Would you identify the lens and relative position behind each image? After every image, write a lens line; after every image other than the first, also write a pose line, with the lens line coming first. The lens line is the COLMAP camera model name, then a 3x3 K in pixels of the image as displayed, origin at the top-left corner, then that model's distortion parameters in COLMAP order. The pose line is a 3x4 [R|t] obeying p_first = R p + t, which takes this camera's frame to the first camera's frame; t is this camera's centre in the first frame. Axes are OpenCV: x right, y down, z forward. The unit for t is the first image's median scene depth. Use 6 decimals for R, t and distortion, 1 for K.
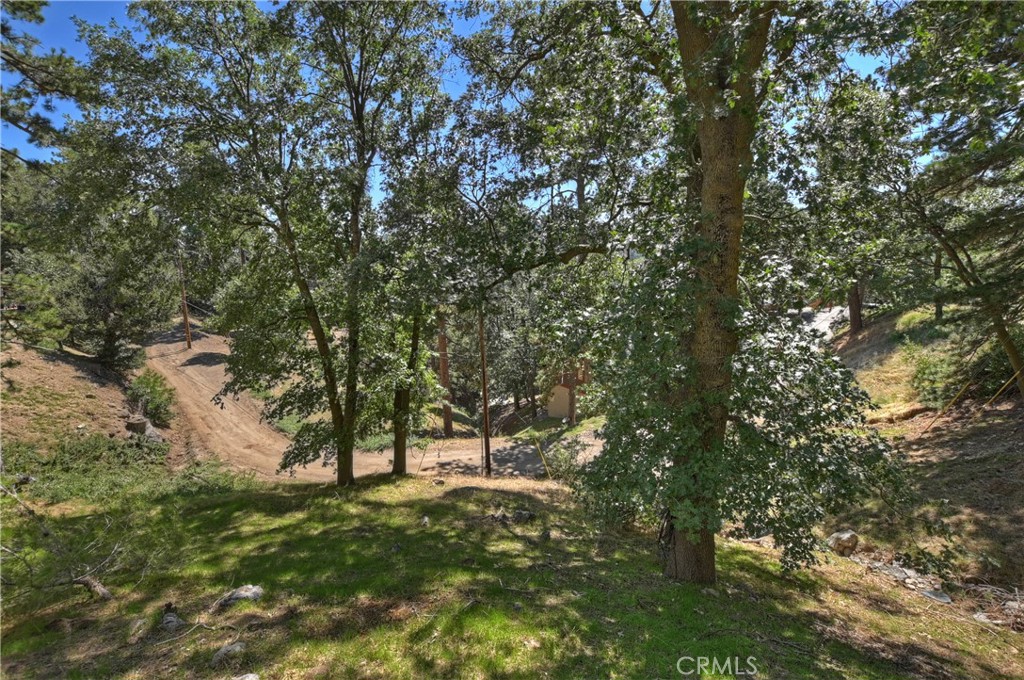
lens RADIAL K [[476.8, 0, 505.2], [0, 476.8, 341.8], [0, 0, 1]] dist [-0.028711, -0.000028]
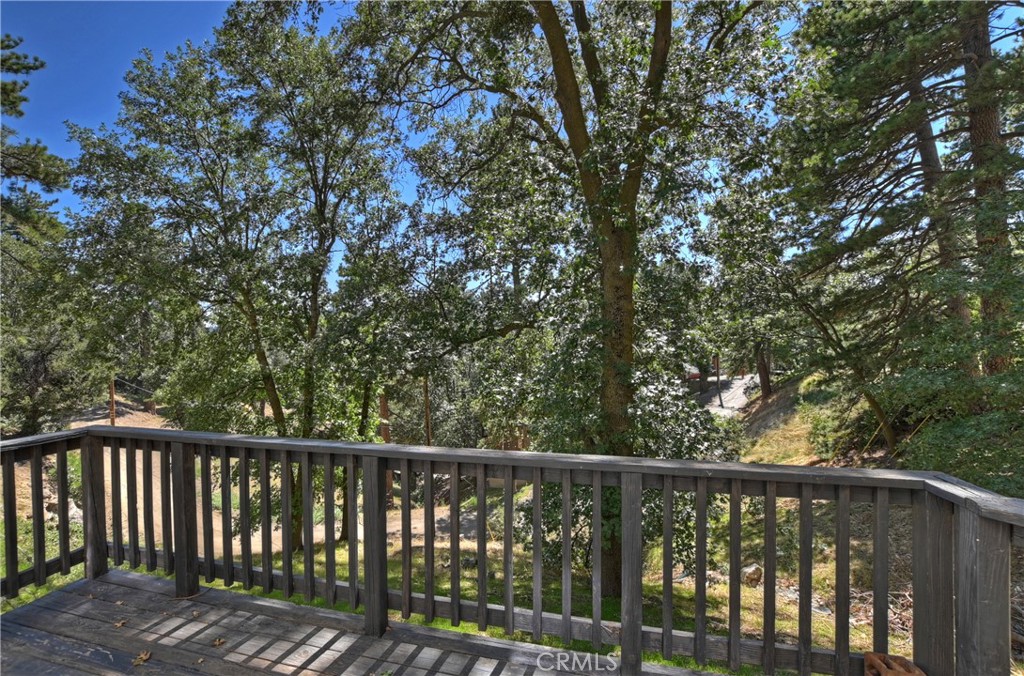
lens RADIAL K [[476.8, 0, 505.2], [0, 476.8, 339.8], [0, 0, 1]] dist [-0.028711, -0.000028]
pose [[0.991953, -0.003792, 0.126546, -0.011829], [0.023617, 0.987548, -0.155534, 0.017934], [-0.124381, 0.157271, 0.979691, -0.108425]]
